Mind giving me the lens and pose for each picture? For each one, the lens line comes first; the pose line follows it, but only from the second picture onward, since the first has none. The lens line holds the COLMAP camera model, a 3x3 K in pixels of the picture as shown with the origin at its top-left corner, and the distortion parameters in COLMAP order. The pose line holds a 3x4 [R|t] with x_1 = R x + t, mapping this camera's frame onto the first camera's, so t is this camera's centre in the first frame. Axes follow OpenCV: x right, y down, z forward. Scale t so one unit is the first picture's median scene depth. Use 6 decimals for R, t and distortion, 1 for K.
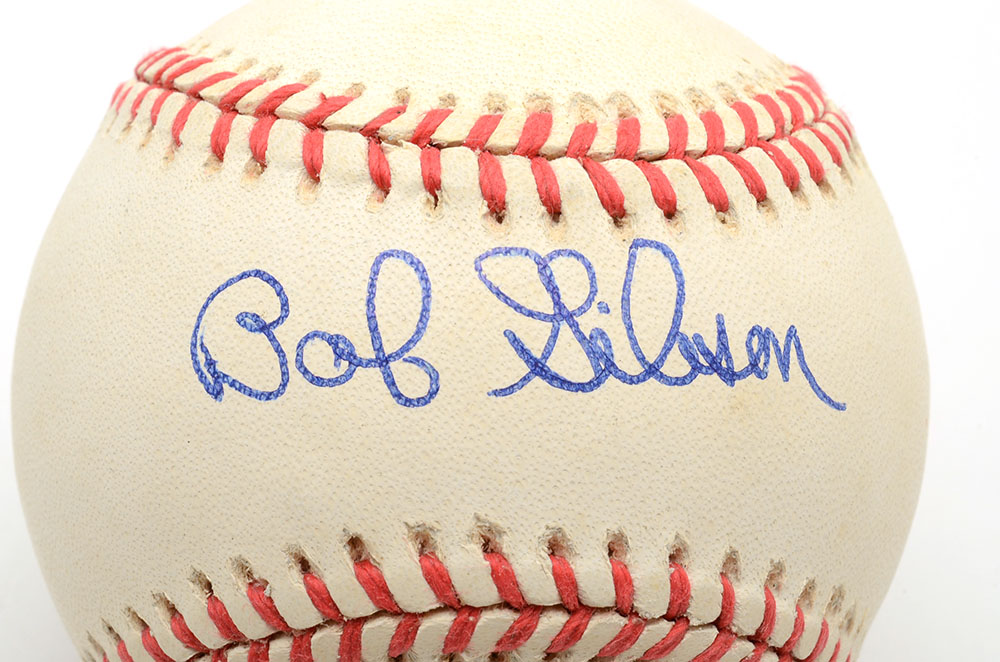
lens RADIAL K [[2296.8, 0, 503.5], [0, 2296.8, 329.4], [0, 0, 1]] dist [0.090102, 0.000000]
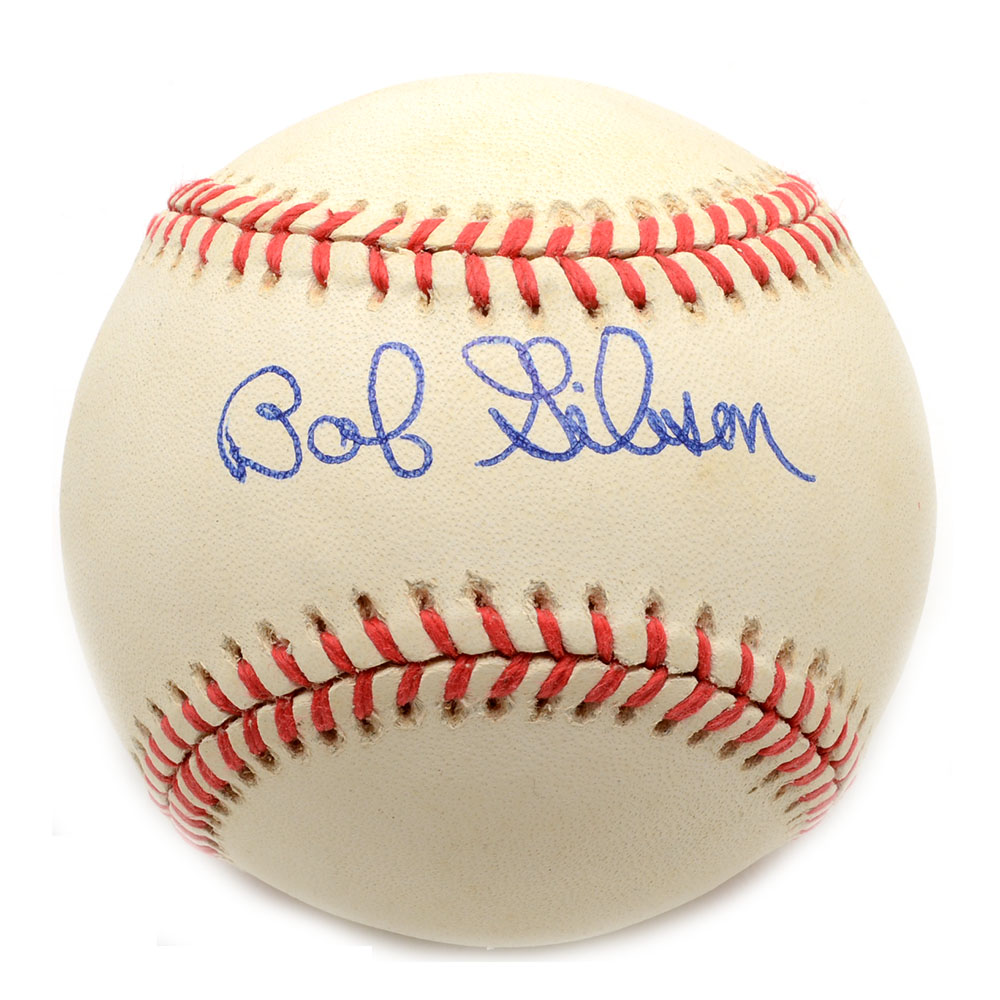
lens RADIAL K [[3771.1, 0, 498.3], [0, 3771.1, 501.1], [0, 0, 1]] dist [0.283178, 0.000000]
pose [[0.995439, -0.031345, -0.090103, 0.166398], [0.026054, 0.997900, -0.059307, 0.152003], [0.091773, 0.056689, 0.994165, -0.822410]]
